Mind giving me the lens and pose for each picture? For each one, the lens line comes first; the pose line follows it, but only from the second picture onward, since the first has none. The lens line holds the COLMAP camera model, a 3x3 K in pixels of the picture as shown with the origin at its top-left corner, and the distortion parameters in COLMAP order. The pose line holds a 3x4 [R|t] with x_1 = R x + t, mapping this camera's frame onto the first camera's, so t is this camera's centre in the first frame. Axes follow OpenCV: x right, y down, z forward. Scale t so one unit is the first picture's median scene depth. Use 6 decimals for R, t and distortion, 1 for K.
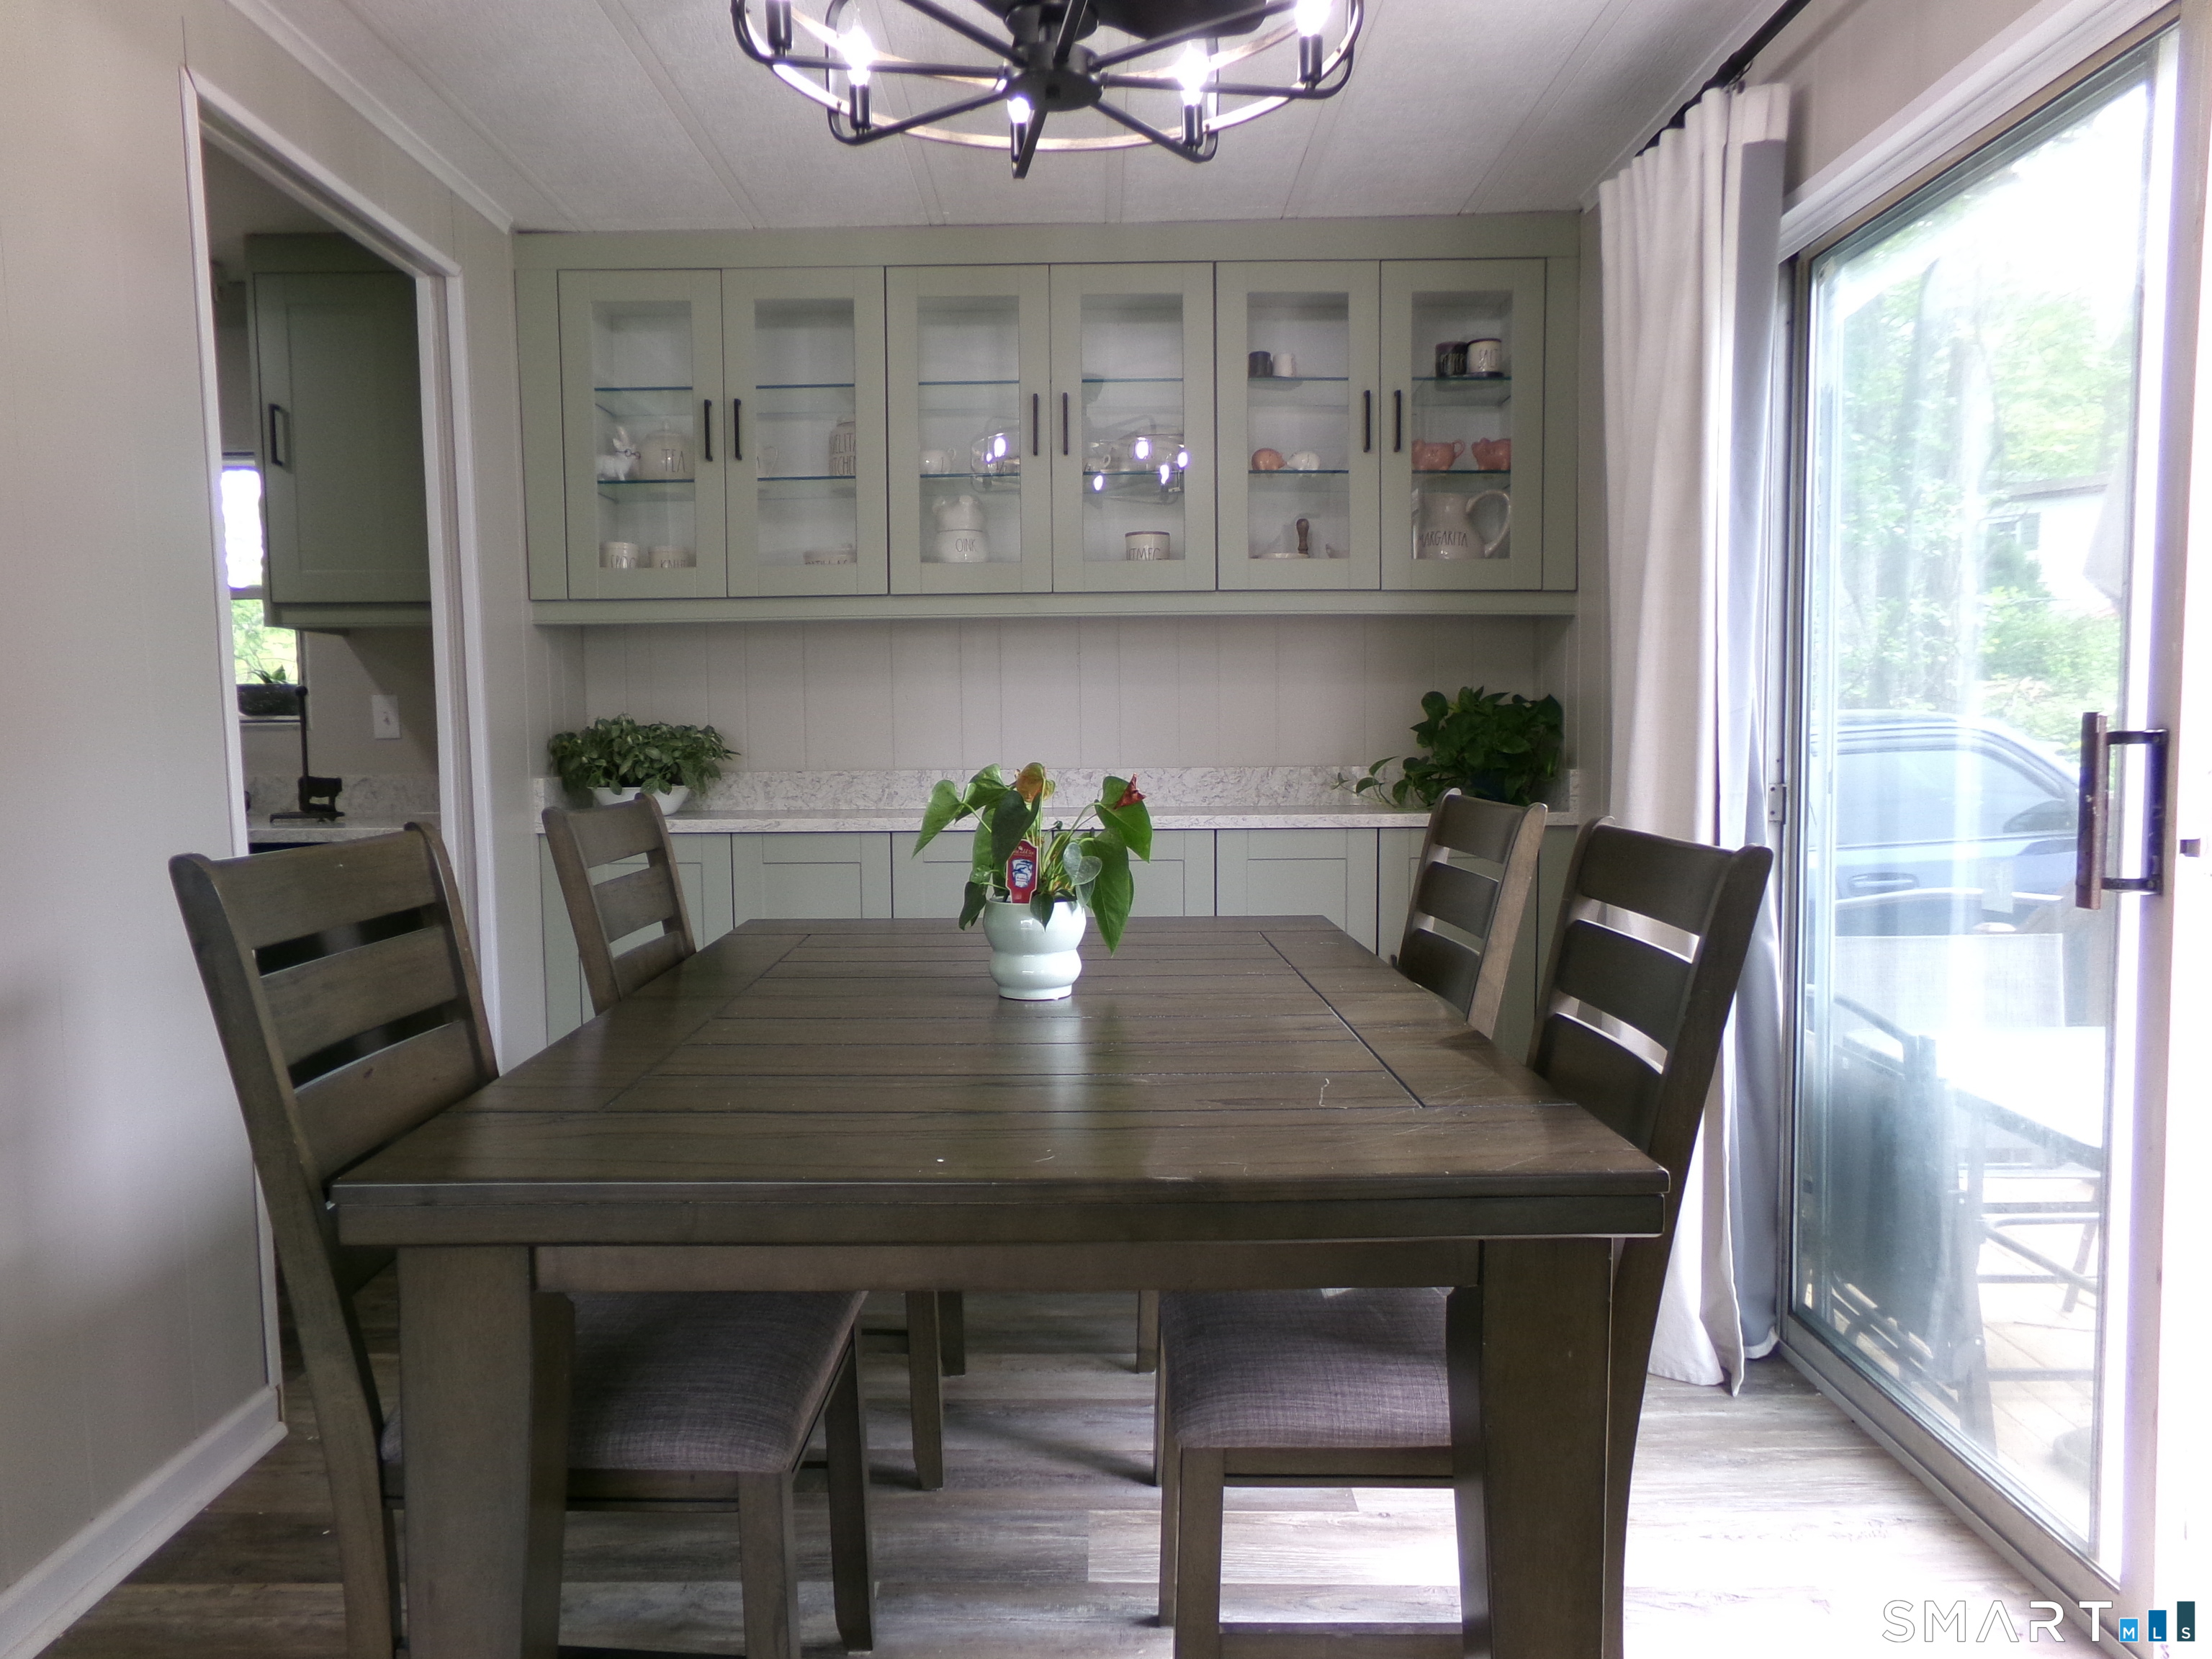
lens RADIAL K [[1508.5, 0, 1109.0], [0, 1508.5, 838.2], [0, 0, 1]] dist [-0.007107, 0.023592]
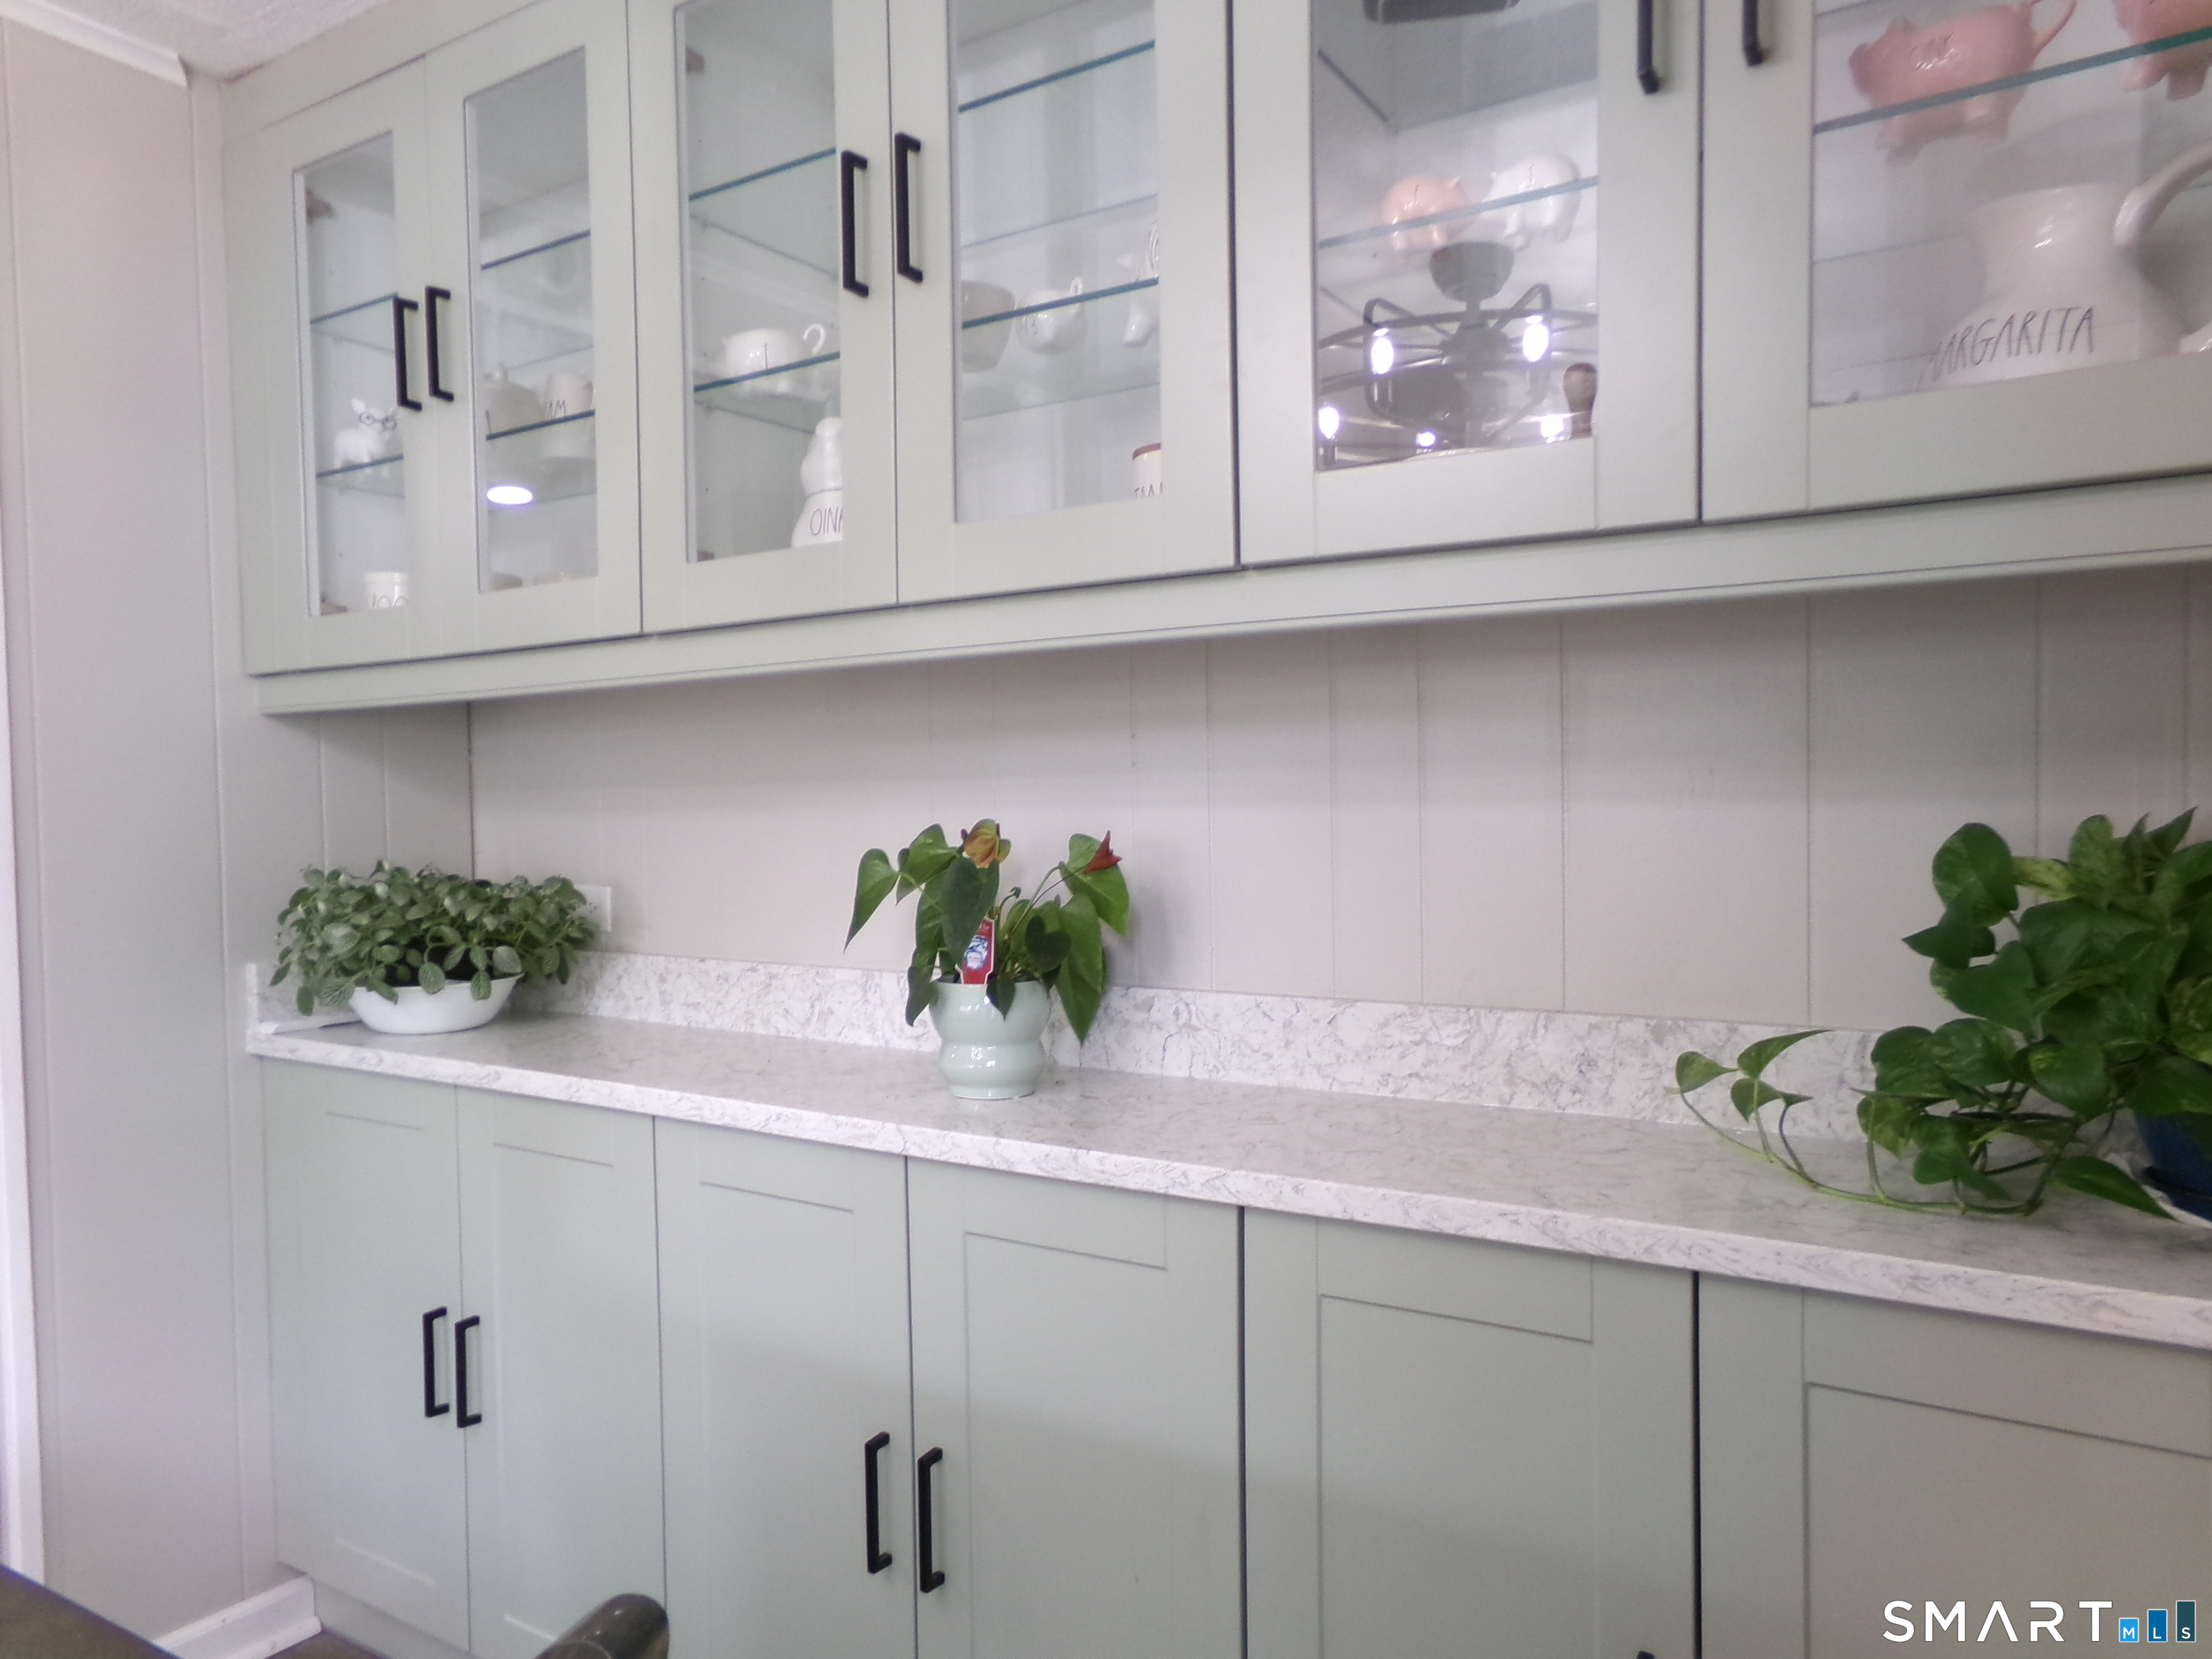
lens RADIAL K [[1508.5, 0, 1101.8], [0, 1508.5, 845.1], [0, 0, 1]] dist [-0.007107, 0.023592]
pose [[0.843276, 0.014571, -0.537283, 0.230859], [-0.043294, 0.998226, -0.040879, -0.073478], [0.535734, 0.057734, 0.842411, 0.631575]]
